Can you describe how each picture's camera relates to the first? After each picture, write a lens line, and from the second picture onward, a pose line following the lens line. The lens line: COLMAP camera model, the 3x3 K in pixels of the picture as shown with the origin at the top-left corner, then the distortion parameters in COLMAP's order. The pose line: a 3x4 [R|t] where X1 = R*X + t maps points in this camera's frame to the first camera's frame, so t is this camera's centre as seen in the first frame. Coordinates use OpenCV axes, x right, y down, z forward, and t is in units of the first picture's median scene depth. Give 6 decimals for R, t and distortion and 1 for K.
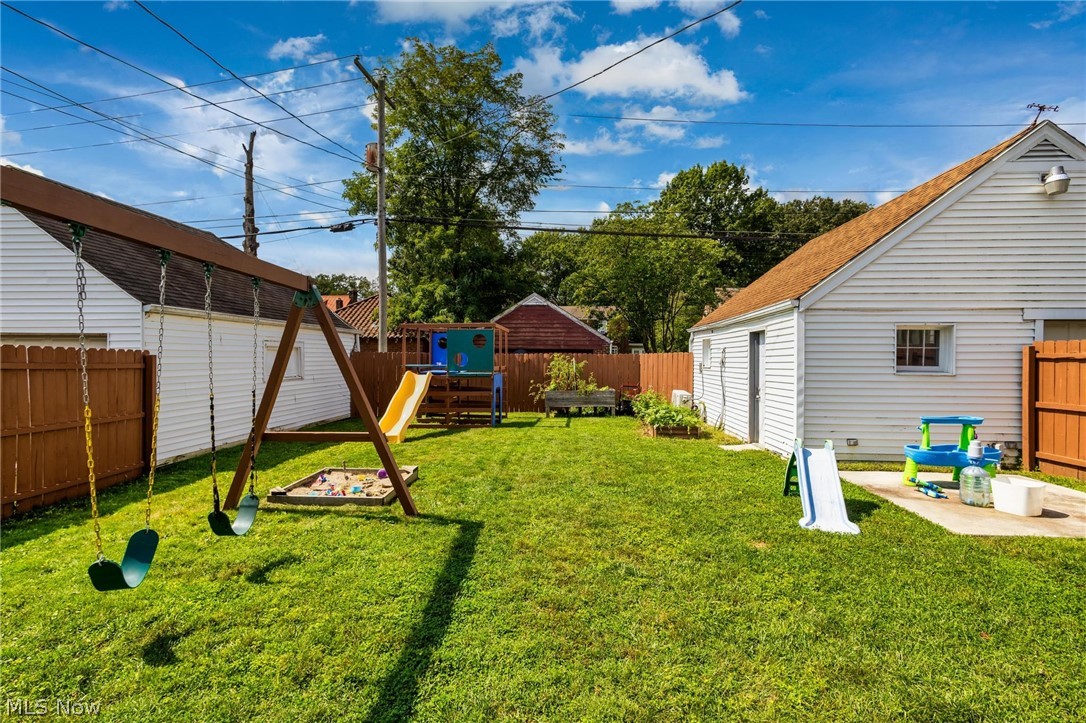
lens RADIAL K [[494.8, 0, 543.0], [0, 494.8, 361.5], [0, 0, 1]] dist [0.013055, -0.000102]
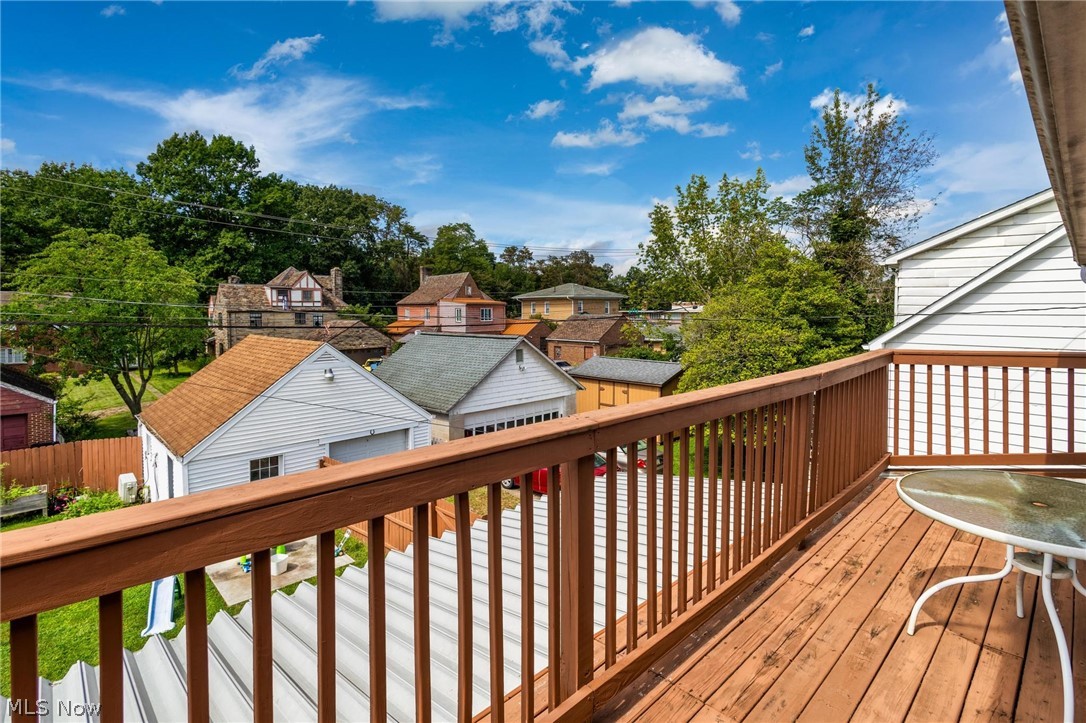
lens RADIAL K [[522.0, 0, 561.0], [0, 522.0, 320.7], [0, 0, 1]] dist [-0.000805, -0.000512]
pose [[0.649882, -0.031791, 0.759370, 0.034746], [0.014671, 0.999463, 0.029286, -0.394814], [-0.759894, -0.007891, 0.650000, -0.658614]]
